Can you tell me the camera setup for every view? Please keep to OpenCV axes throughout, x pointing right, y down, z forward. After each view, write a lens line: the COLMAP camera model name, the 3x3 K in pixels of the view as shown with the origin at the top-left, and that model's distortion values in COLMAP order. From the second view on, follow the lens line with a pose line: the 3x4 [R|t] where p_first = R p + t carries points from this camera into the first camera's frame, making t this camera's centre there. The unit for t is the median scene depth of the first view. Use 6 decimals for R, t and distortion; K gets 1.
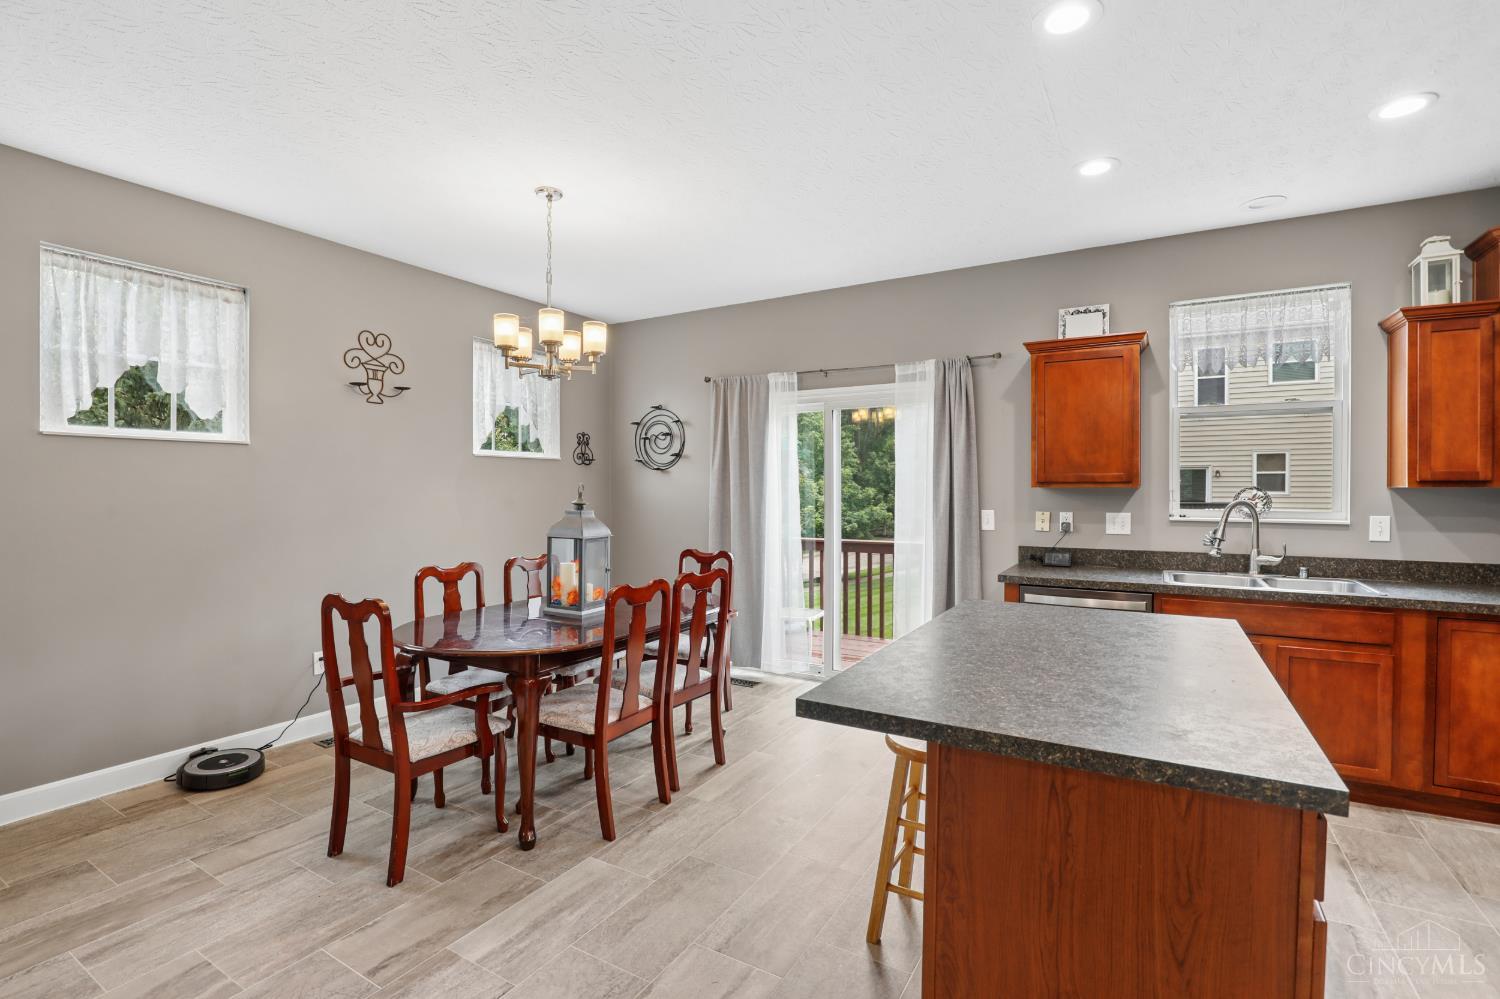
lens RADIAL K [[692.2, 0, 747.3], [0, 692.2, 499.7], [0, 0, 1]] dist [-0.029651, 0.002019]
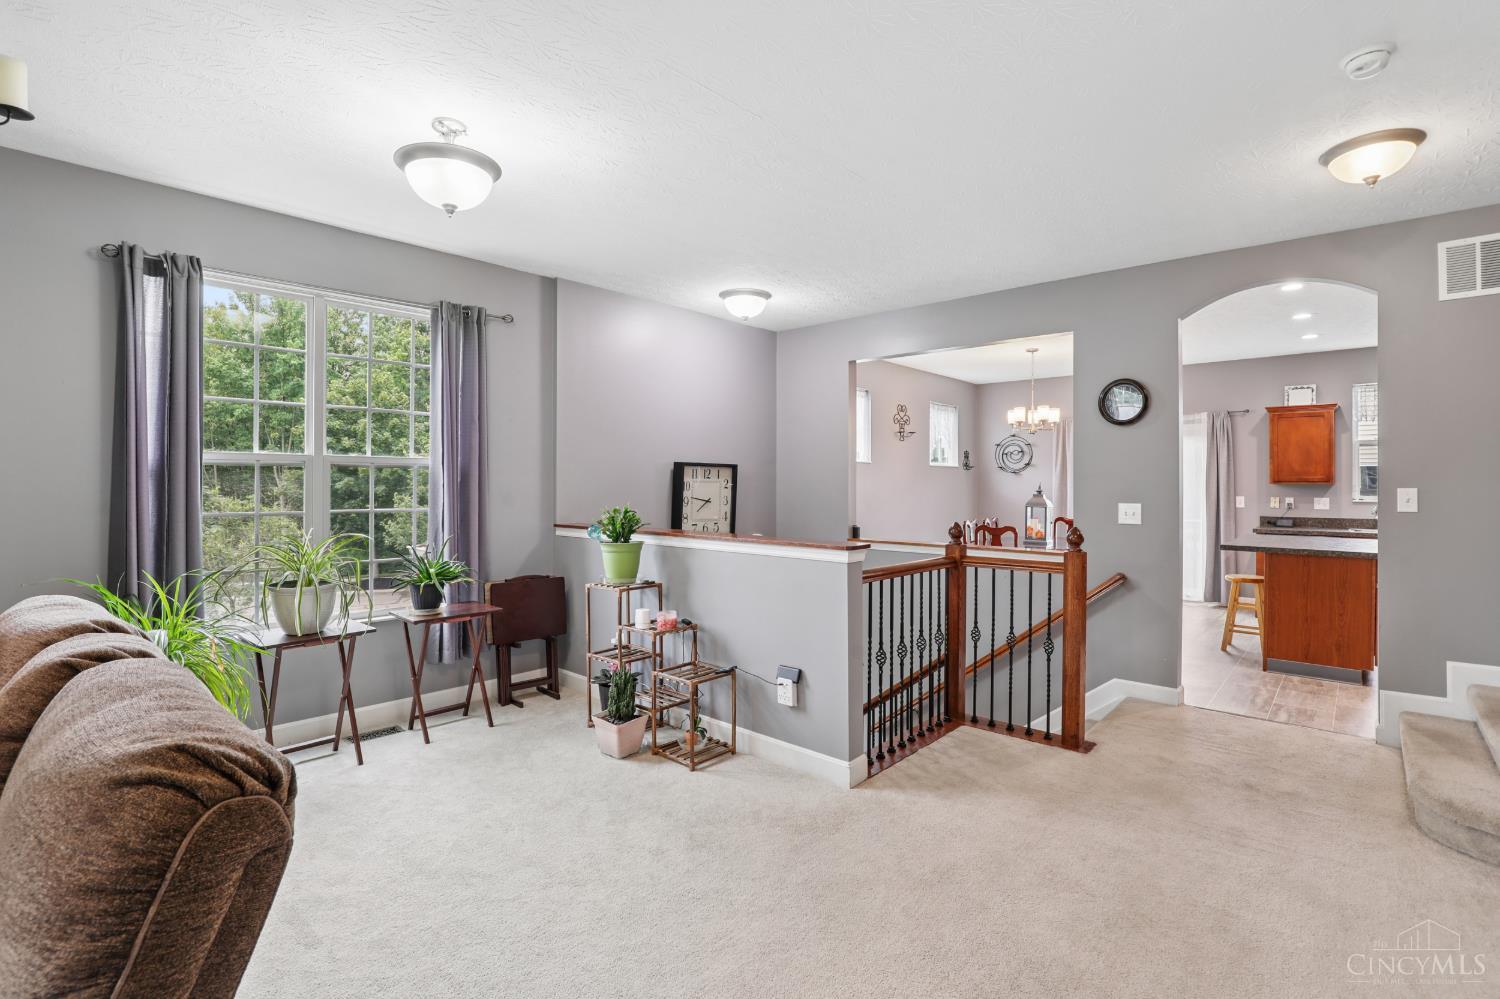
lens RADIAL K [[692.2, 0, 755.3], [0, 692.2, 485.5], [0, 0, 1]] dist [-0.029651, 0.002019]
pose [[0.980512, 0.001892, -0.196450, -0.573568], [-0.004385, 0.999915, -0.012253, 0.014654], [0.196410, 0.012875, 0.980437, -1.050310]]
